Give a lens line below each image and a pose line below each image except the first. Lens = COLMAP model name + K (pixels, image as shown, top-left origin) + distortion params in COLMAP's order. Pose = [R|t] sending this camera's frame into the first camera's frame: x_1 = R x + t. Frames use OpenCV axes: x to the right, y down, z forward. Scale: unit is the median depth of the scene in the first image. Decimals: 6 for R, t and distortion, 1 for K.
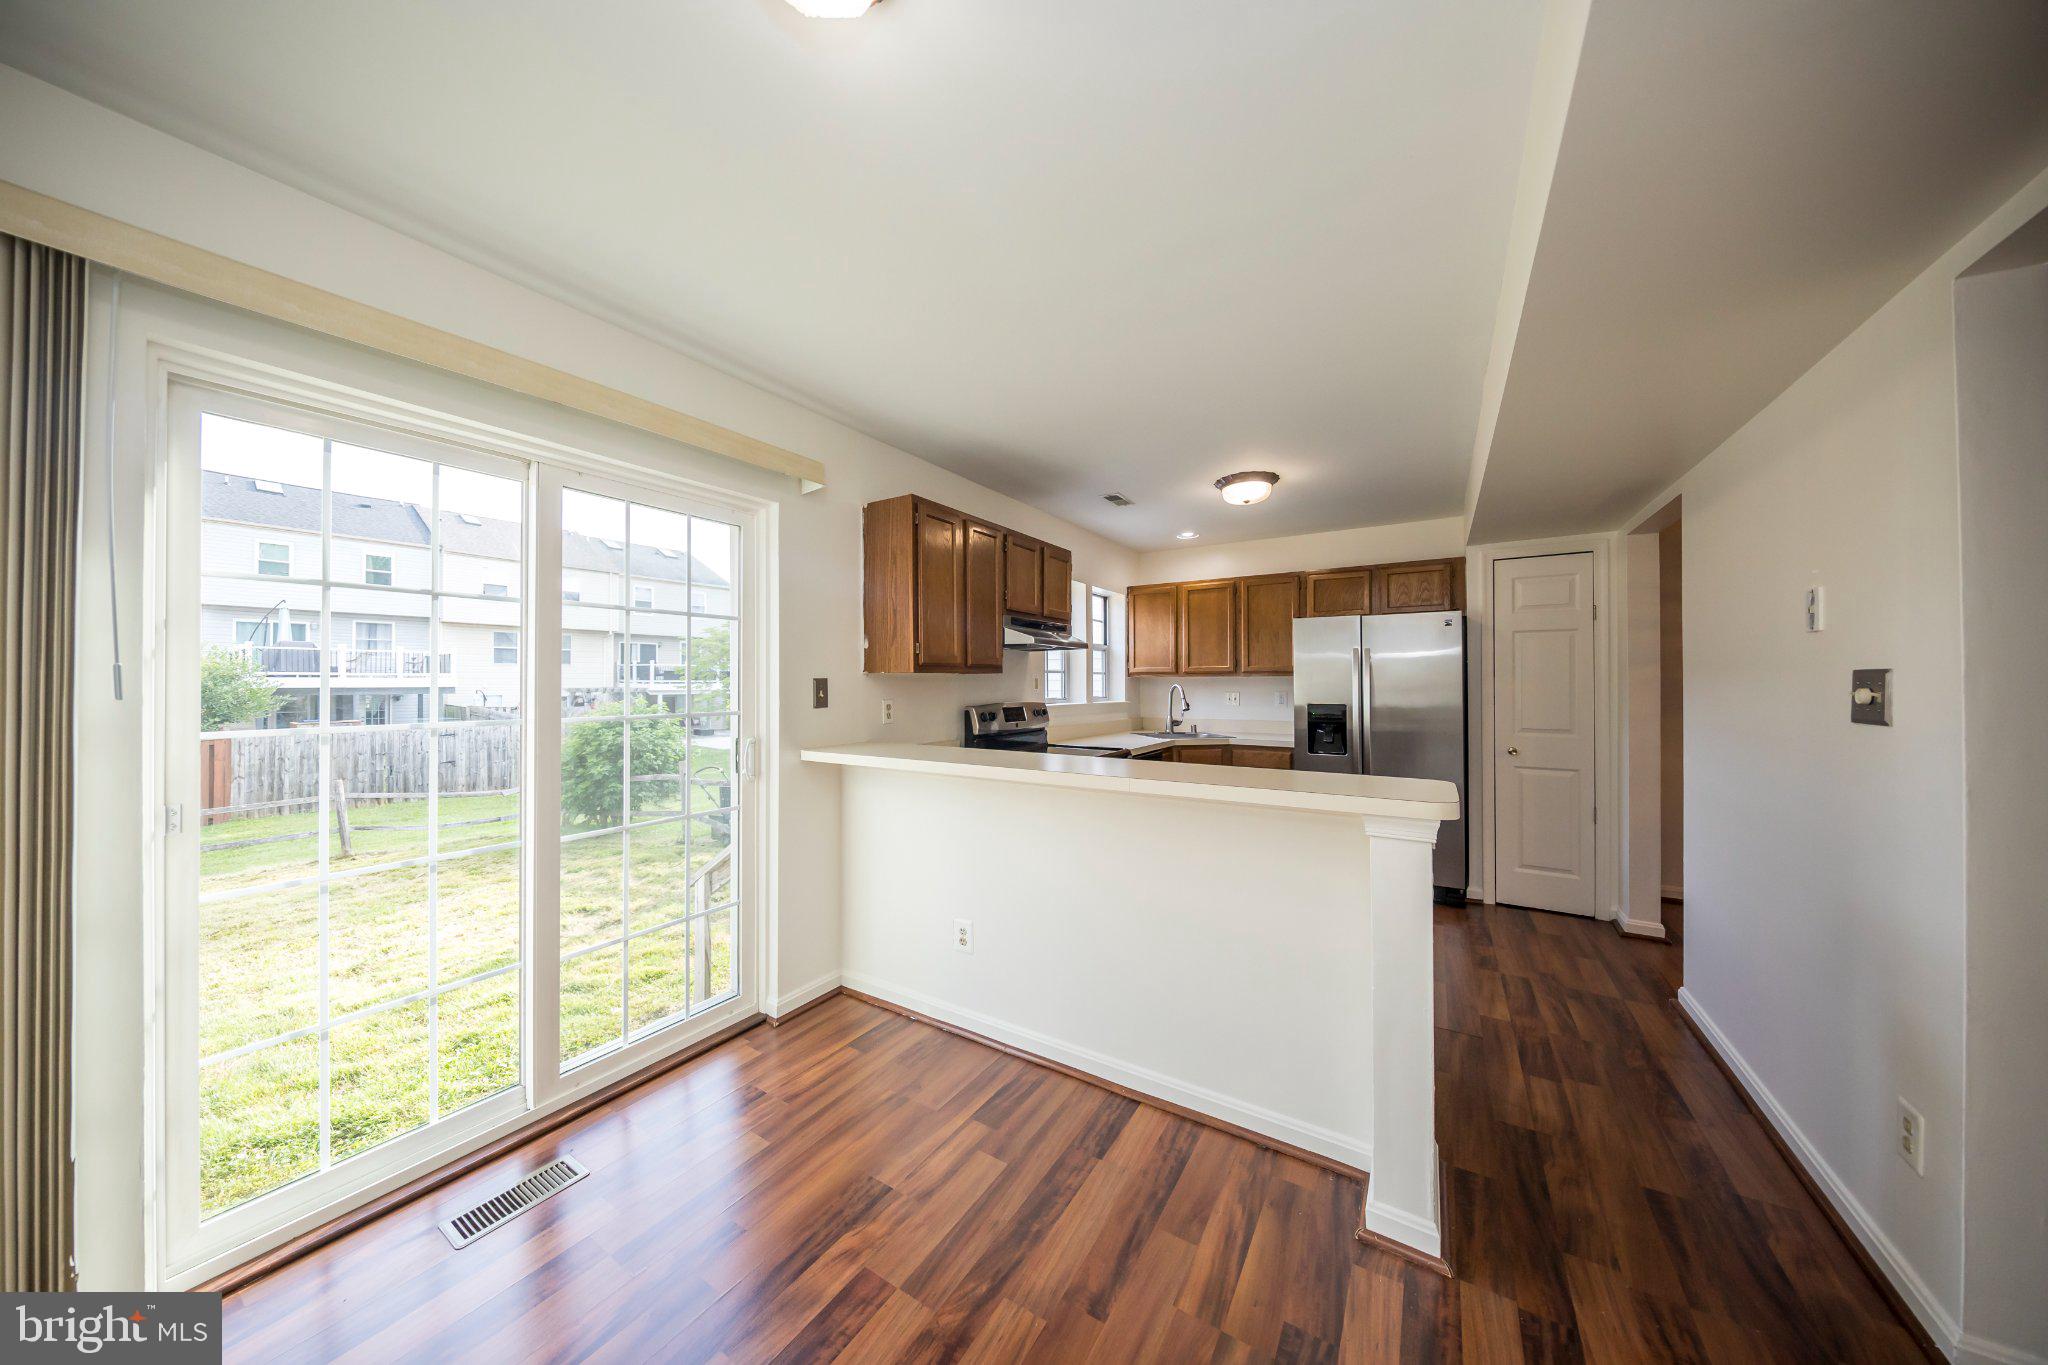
lens RADIAL K [[648.6, 0, 1021.0], [0, 648.6, 674.7], [0, 0, 1]] dist [0.001715, -0.001128]
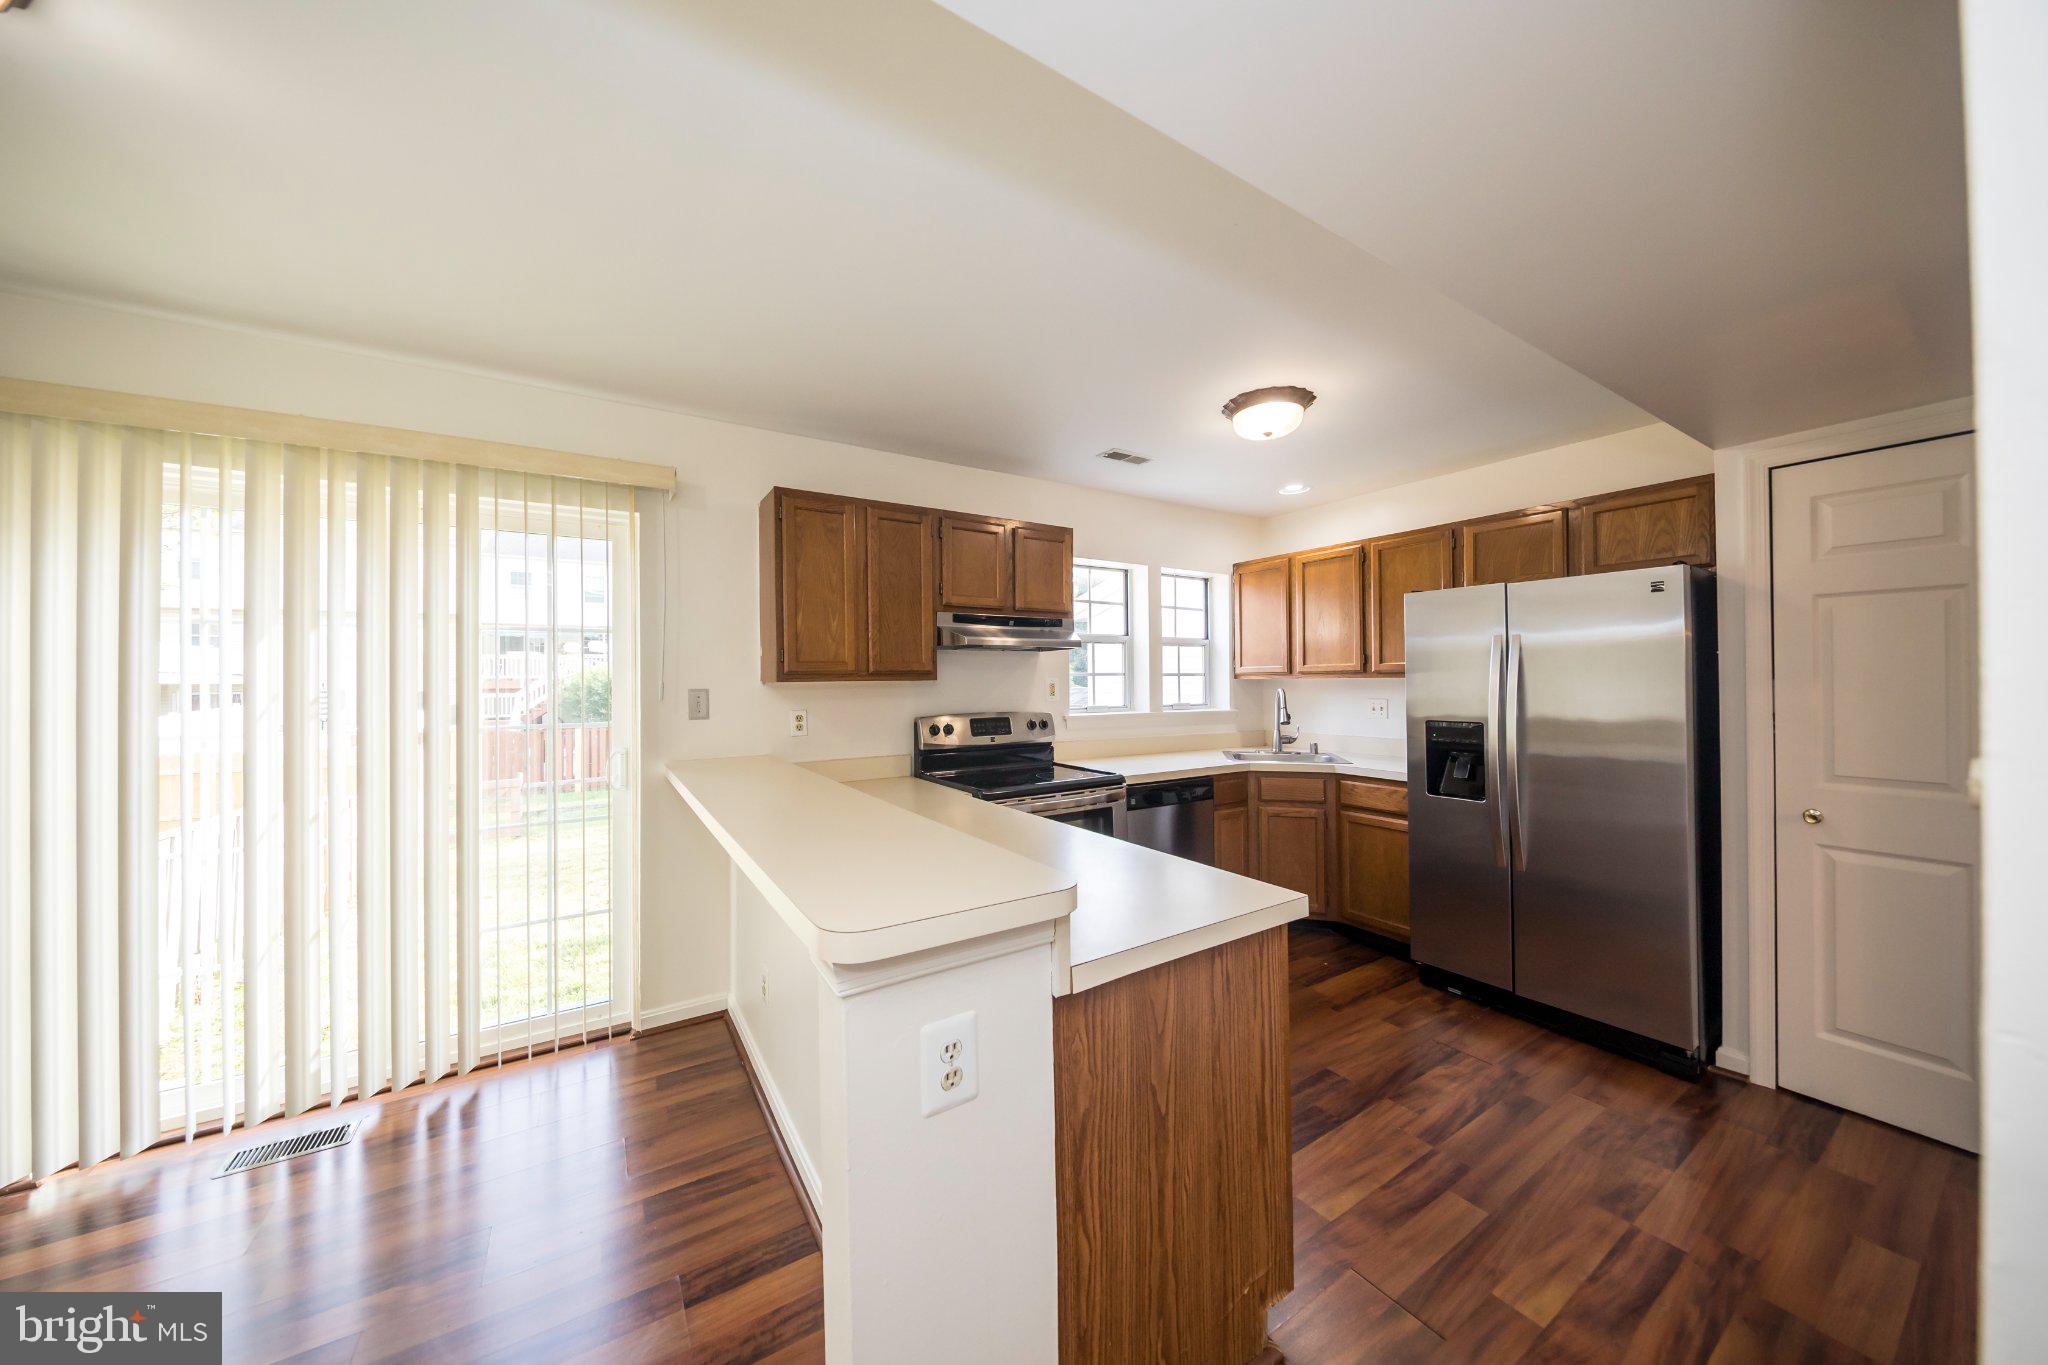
lens RADIAL K [[682.4, 0, 1018.7], [0, 682.4, 675.4], [0, 0, 1]] dist [0.000746, -0.001181]
pose [[0.904785, -0.008495, -0.425784, 0.392916], [0.011036, 0.999933, 0.003499, -0.008893], [0.425726, -0.007865, 0.904818, 0.199580]]
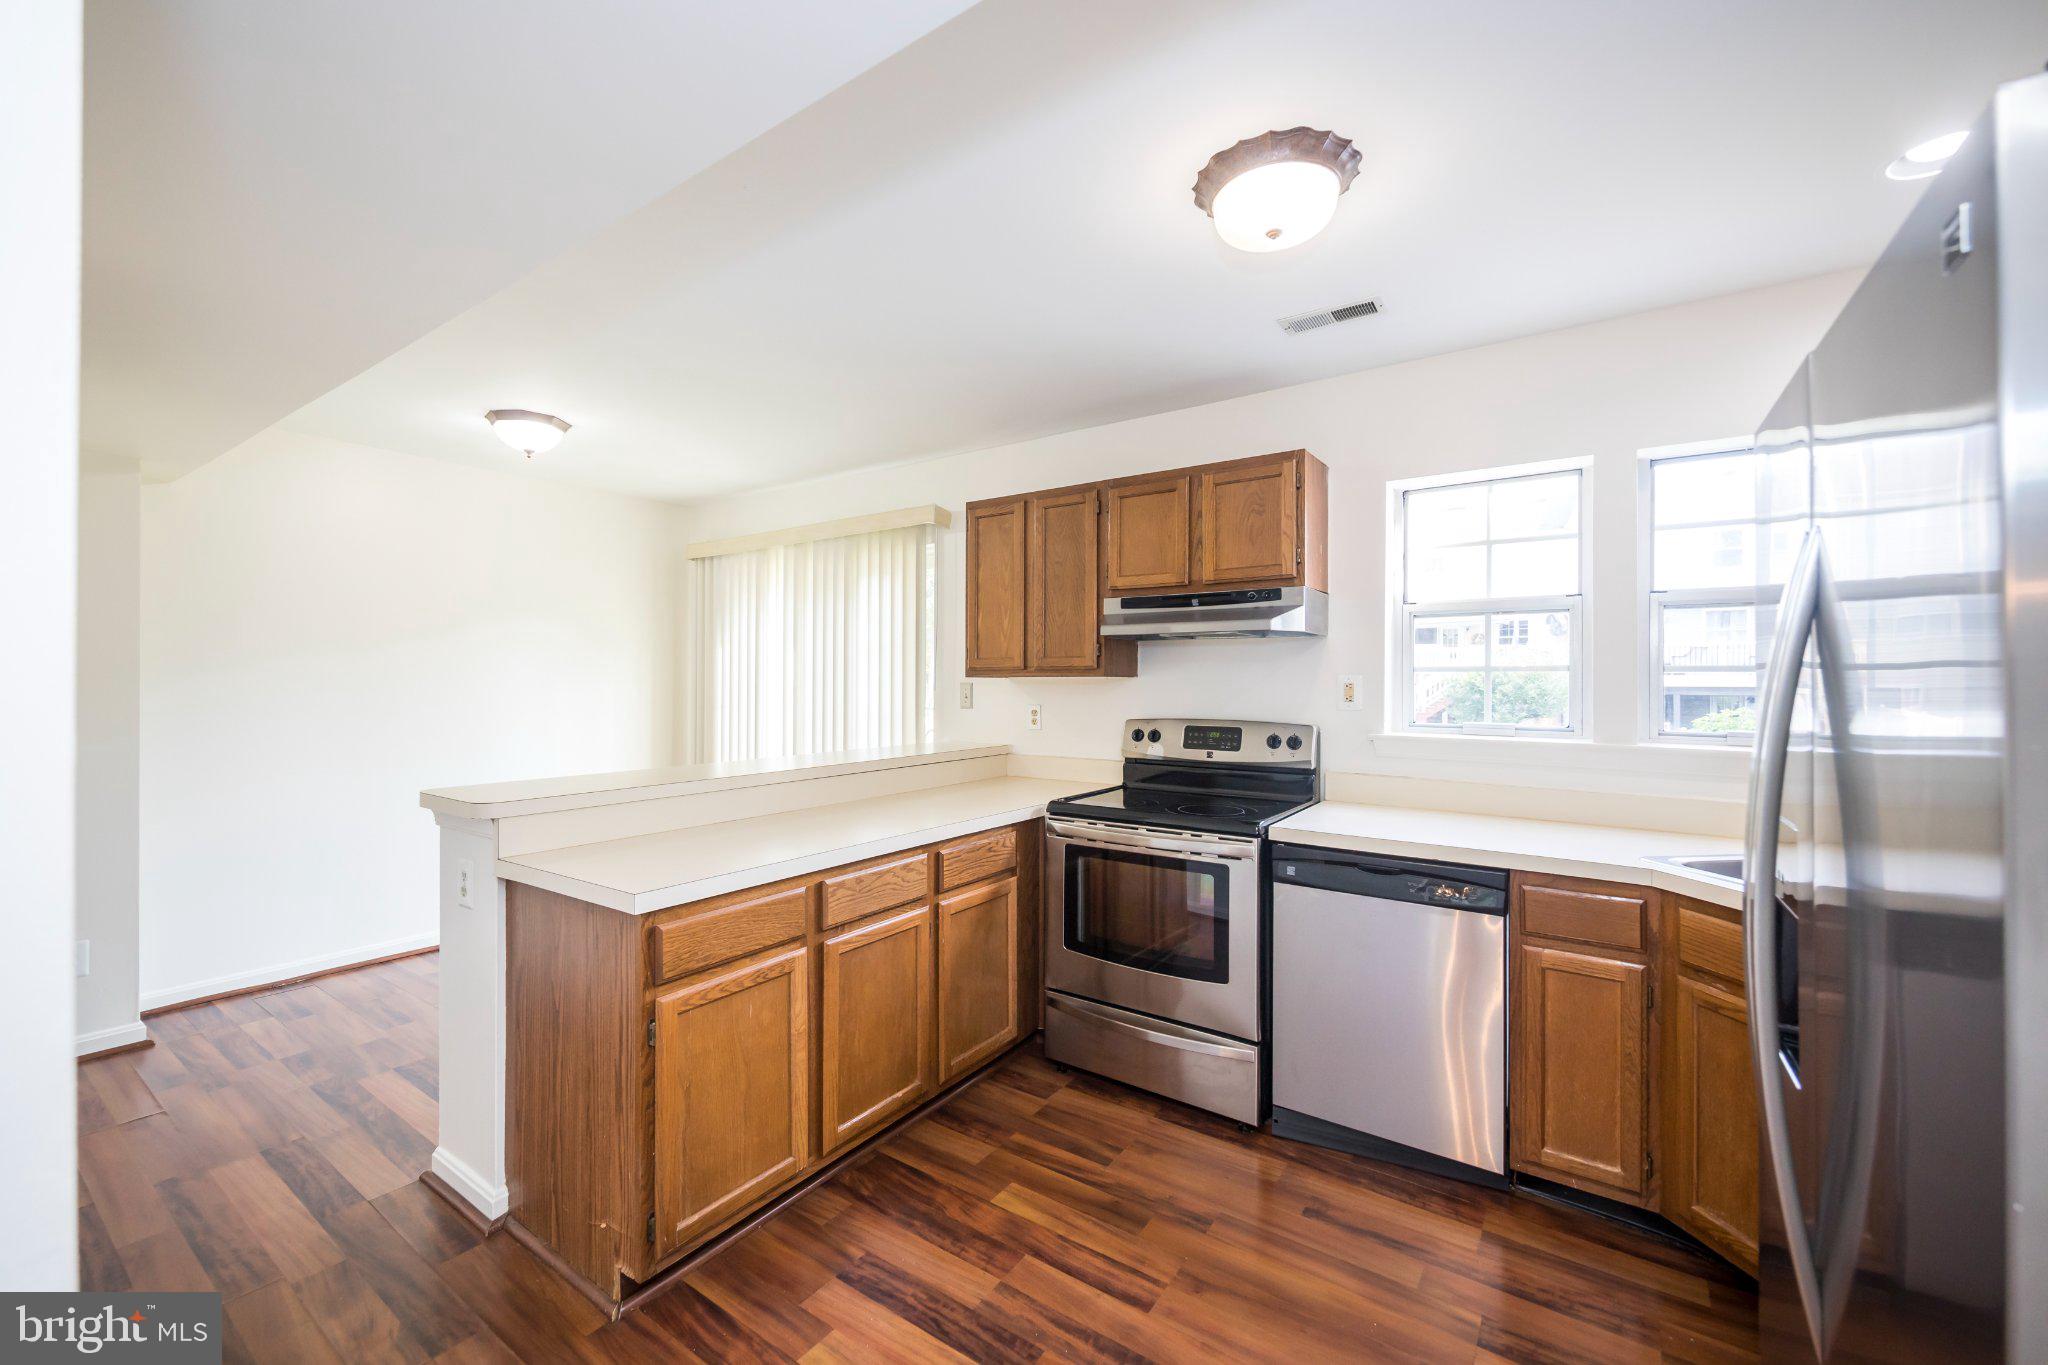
lens RADIAL K [[812.6, 0, 1011.1], [0, 812.6, 680.7], [0, 0, 1]] dist [0.002082, -0.000413]
pose [[-0.051714, 0.002893, -0.998658, 0.793029], [0.007171, 0.999971, 0.002526, -0.000309], [0.998636, -0.007031, -0.051733, 0.815780]]
